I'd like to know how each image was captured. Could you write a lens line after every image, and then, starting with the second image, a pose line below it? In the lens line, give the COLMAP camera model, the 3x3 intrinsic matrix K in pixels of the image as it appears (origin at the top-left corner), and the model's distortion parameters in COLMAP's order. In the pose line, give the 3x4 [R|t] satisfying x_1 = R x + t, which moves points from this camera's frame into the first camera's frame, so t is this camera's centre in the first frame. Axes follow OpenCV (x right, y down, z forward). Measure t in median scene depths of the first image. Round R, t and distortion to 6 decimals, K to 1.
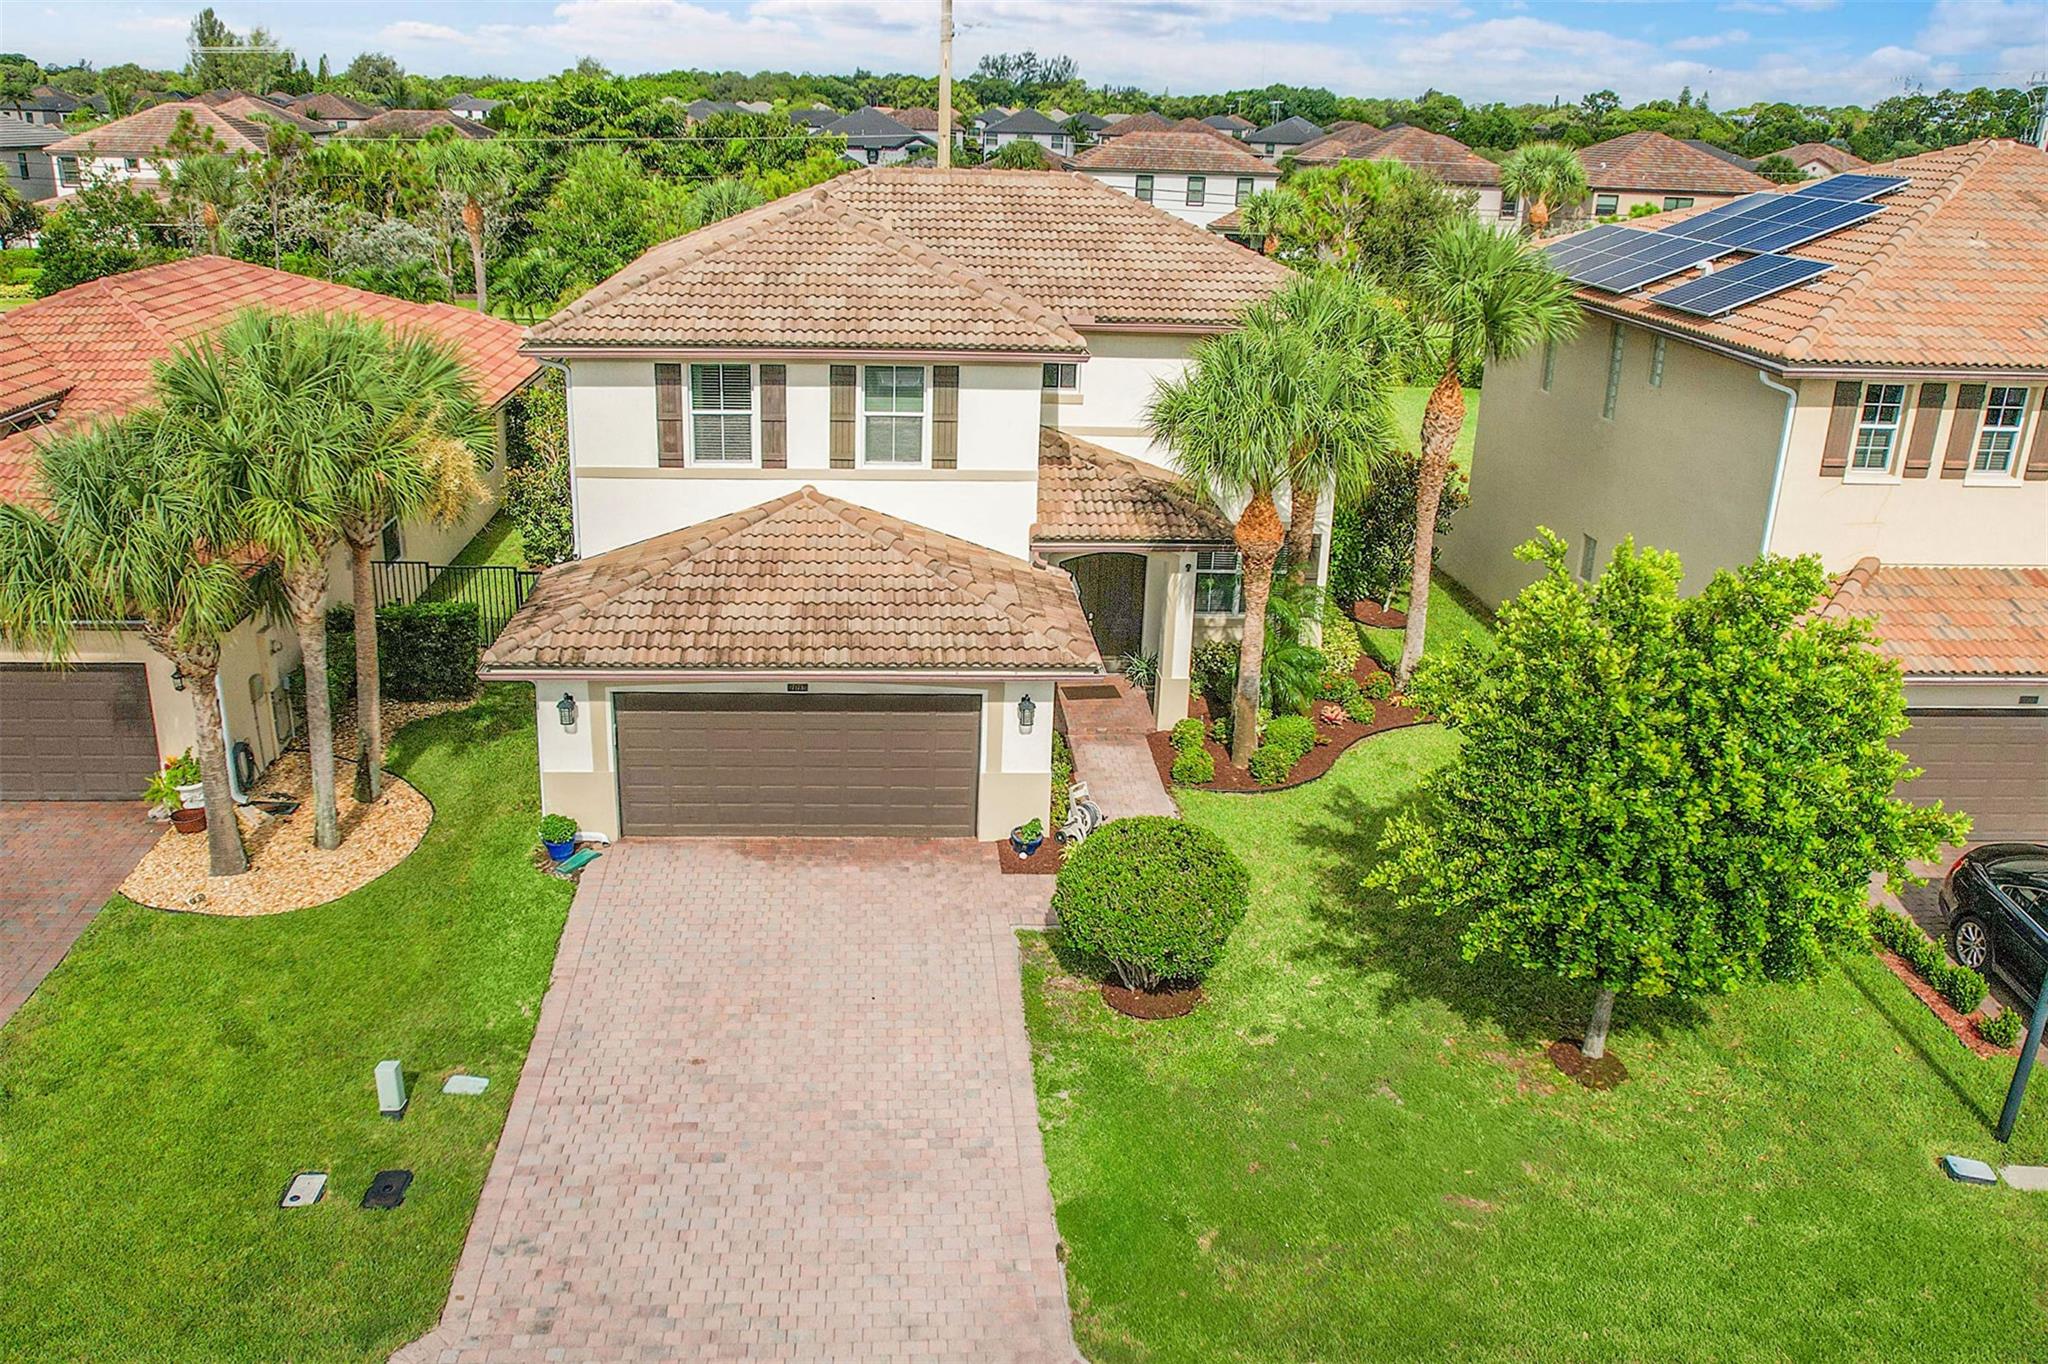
lens RADIAL K [[1647.7, 0, 996.8], [0, 1647.7, 689.2], [0, 0, 1]] dist [-0.051905, 0.013485]
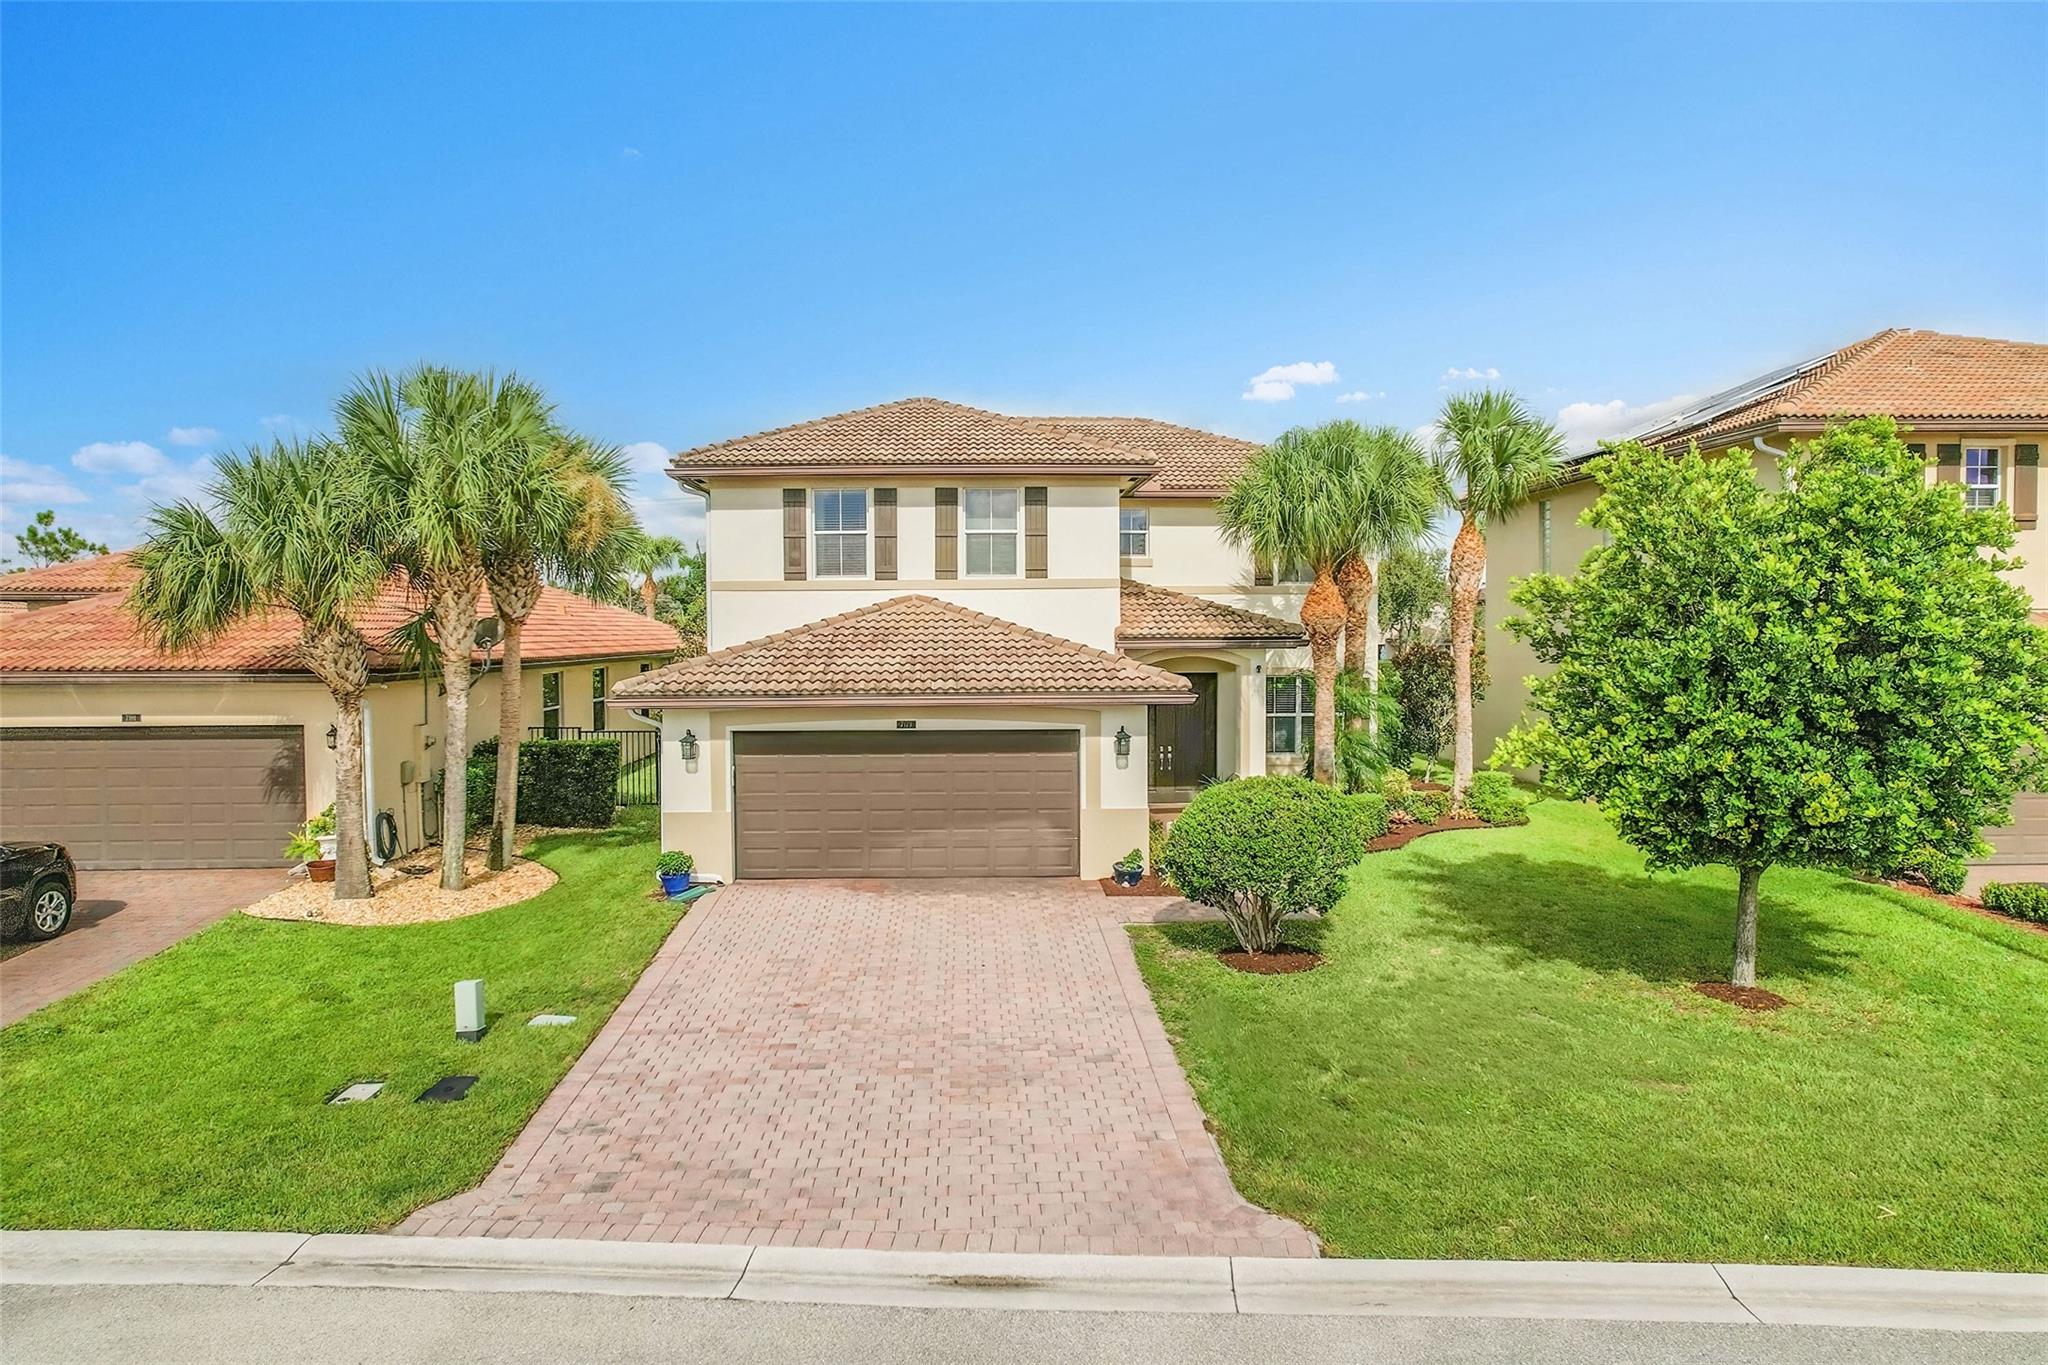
lens RADIAL K [[1305.1, 0, 1030.8], [0, 1305.1, 671.2], [0, 0, 1]] dist [-0.065080, 0.046617]
pose [[0.999288, -0.032704, -0.018829, -0.023711], [0.025318, 0.951013, -0.308112, 0.226411], [0.027983, 0.307415, 0.951164, 0.191233]]
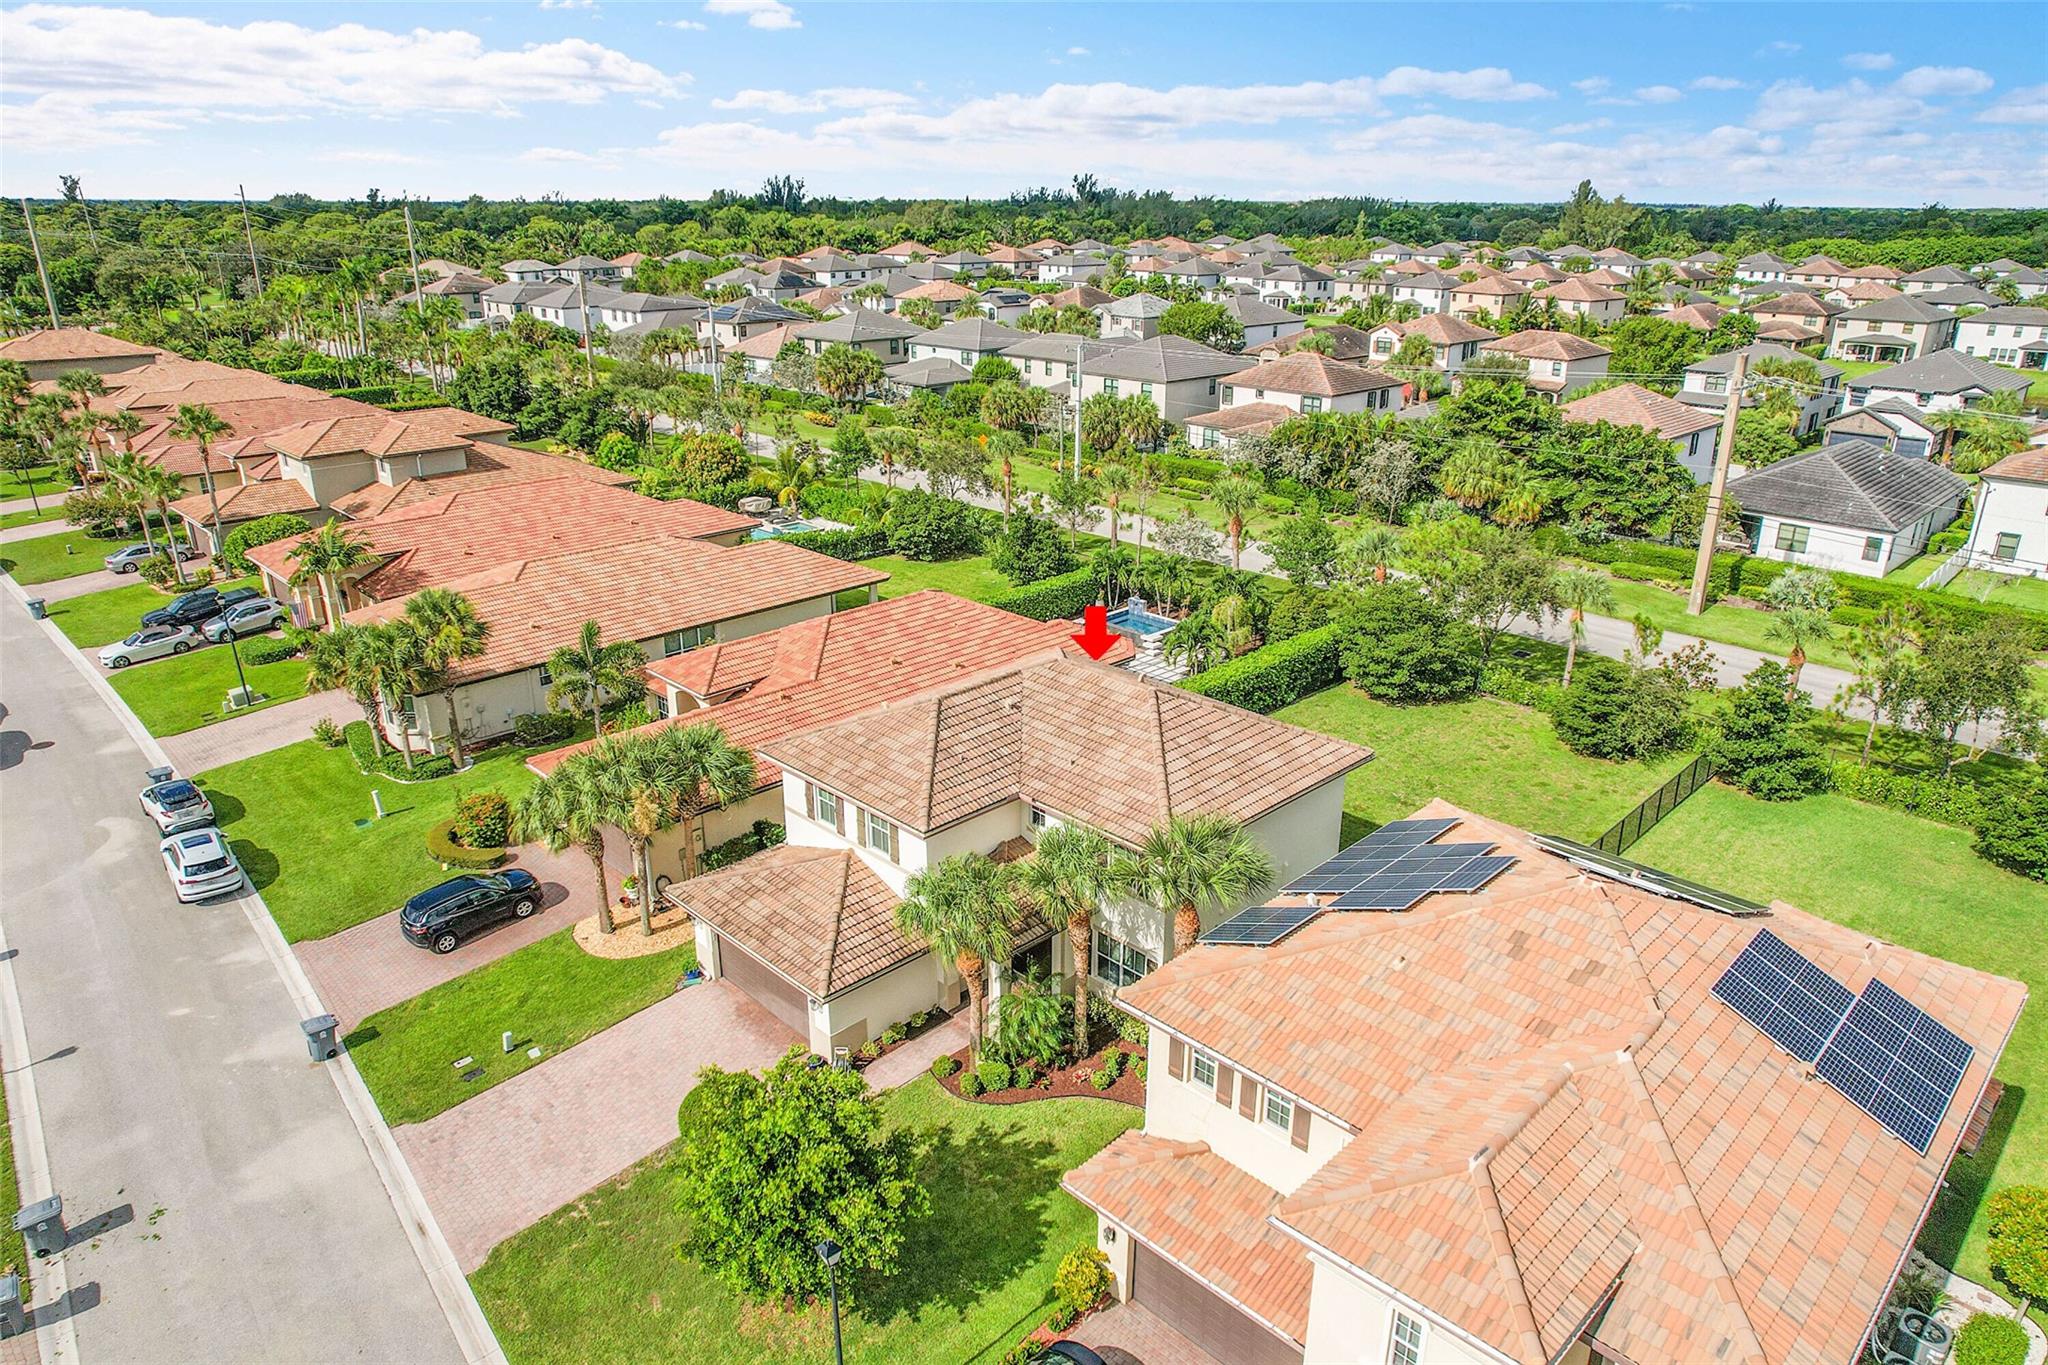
lens RADIAL K [[1305.1, 0, 1030.8], [0, 1305.1, 671.2], [0, 0, 1]] dist [-0.065080, 0.046617]
pose [[0.655261, 0.235284, -0.717827, 1.243612], [-0.240283, 0.965821, 0.097230, -0.601795], [0.716169, 0.108771, 0.689399, 0.048049]]
